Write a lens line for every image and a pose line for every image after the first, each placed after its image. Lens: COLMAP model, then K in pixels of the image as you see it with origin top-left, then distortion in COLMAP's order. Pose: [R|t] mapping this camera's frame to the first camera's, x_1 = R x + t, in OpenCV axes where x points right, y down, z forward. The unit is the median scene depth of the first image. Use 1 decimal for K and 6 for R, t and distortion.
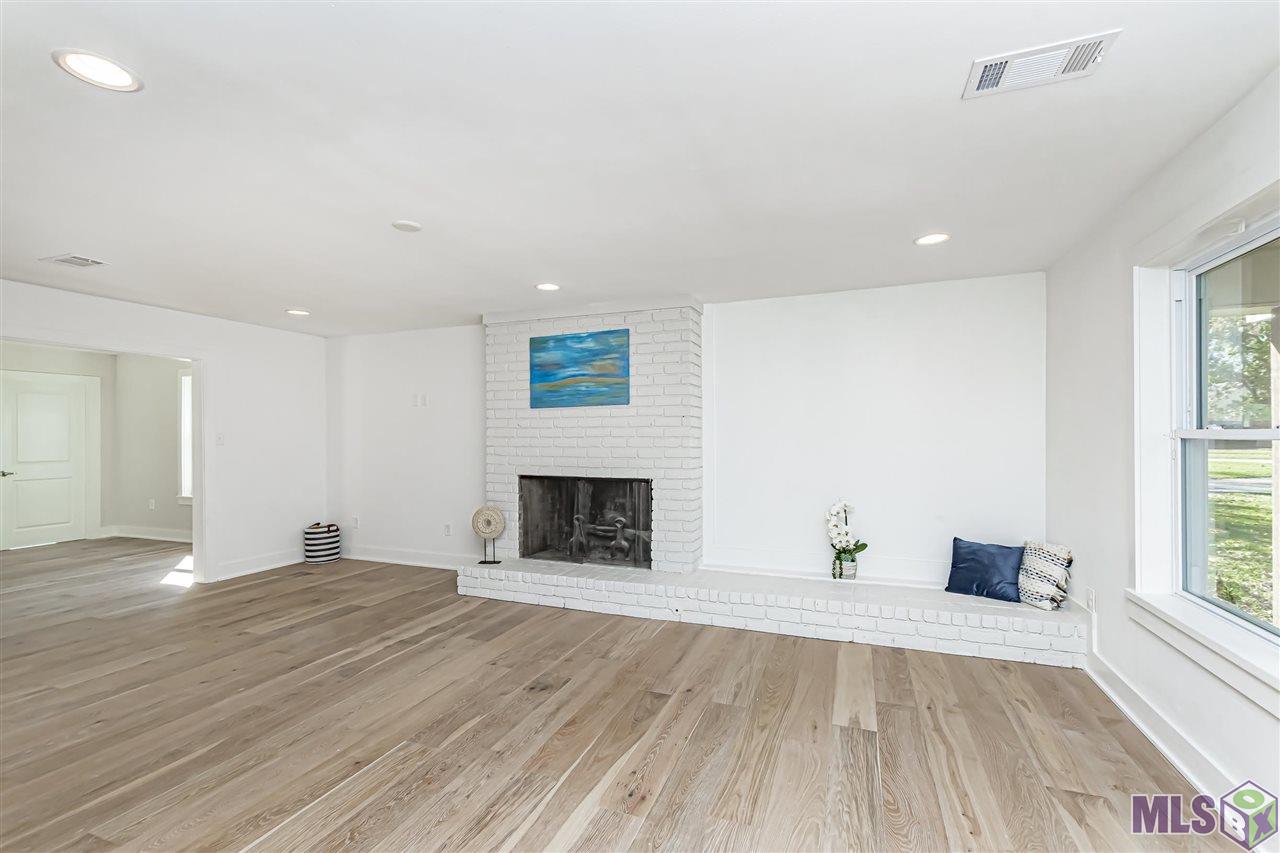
lens RADIAL K [[560.6, 0, 652.7], [0, 560.6, 433.4], [0, 0, 1]] dist [0.000970, -0.000704]
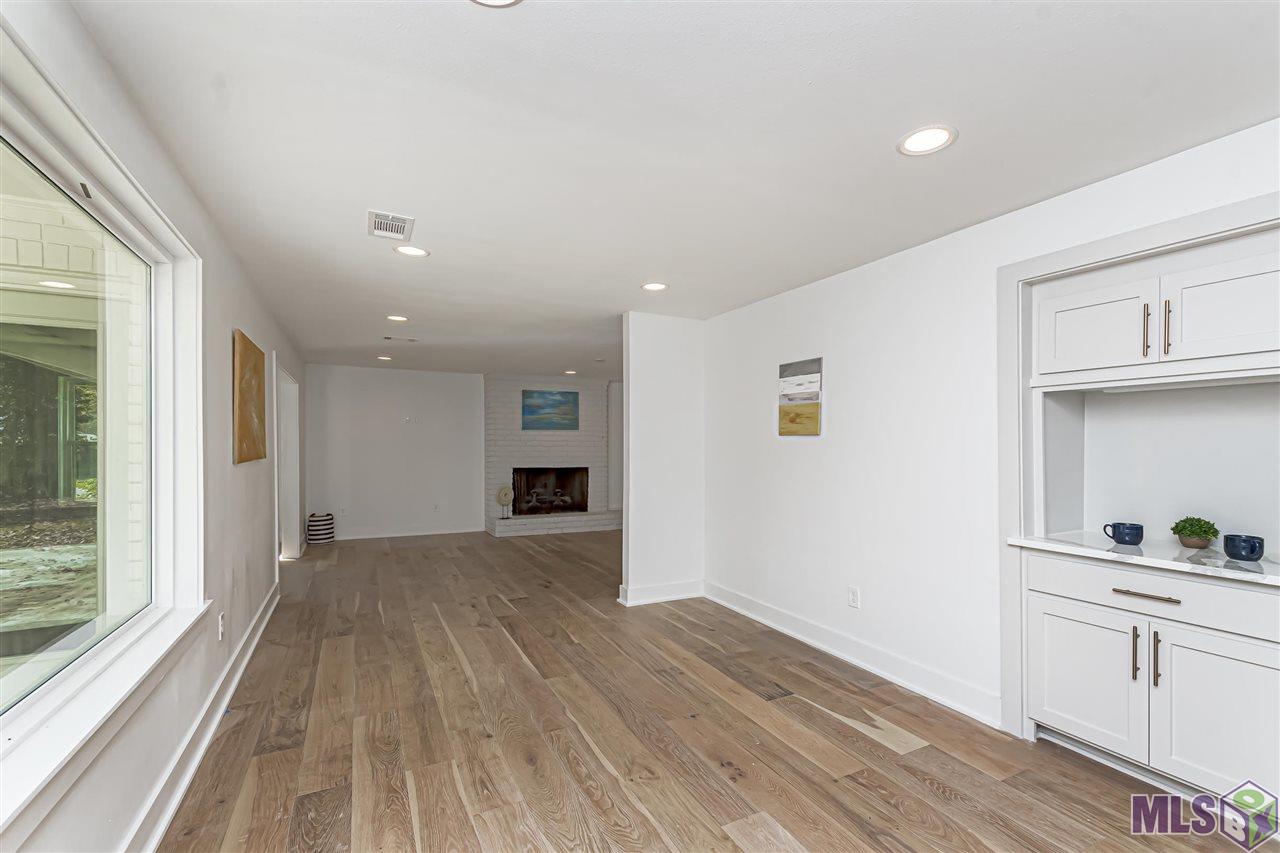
lens RADIAL K [[560.6, 0, 648.9], [0, 560.6, 449.4], [0, 0, 1]] dist [0.000970, -0.000704]
pose [[0.679771, 0.004306, 0.733412, -1.378279], [-0.006323, 0.999980, -0.000011, 0.015954], [-0.733397, -0.004630, 0.679785, -0.545472]]
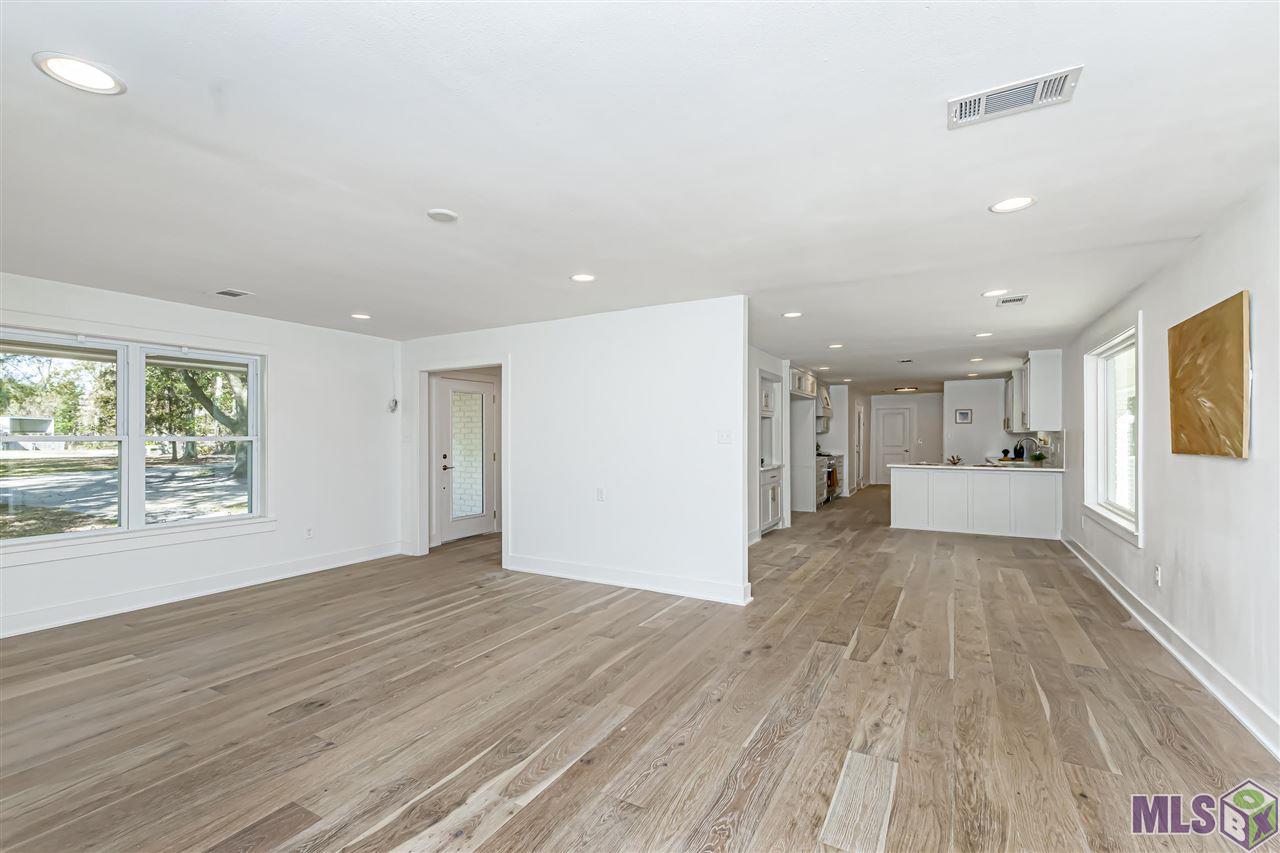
lens RADIAL K [[560.6, 0, 628.8], [0, 560.6, 429.2], [0, 0, 1]] dist [0.000970, -0.000704]
pose [[-0.983522, 0.009475, 0.180542, -0.605926], [0.008211, 0.999936, -0.007747, 0.003319], [-0.180604, -0.006137, -0.983537, 1.241279]]
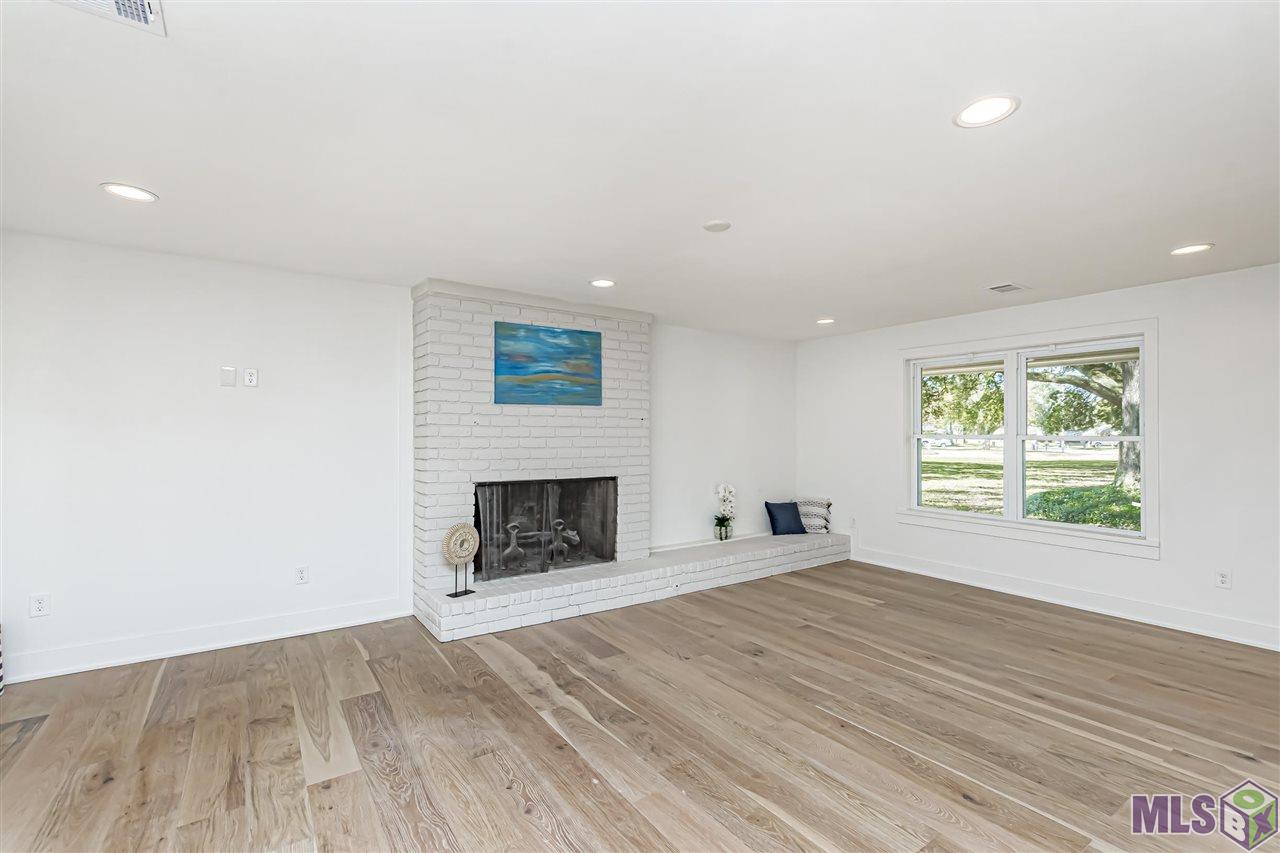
lens RADIAL K [[560.6, 0, 651.4], [0, 560.6, 428.1], [0, 0, 1]] dist [0.000970, -0.000704]
pose [[0.567909, 0.013324, 0.822984, -0.874965], [-0.004123, 0.999902, -0.013343, 0.003400], [-0.823081, 0.004184, 0.567908, 0.351627]]
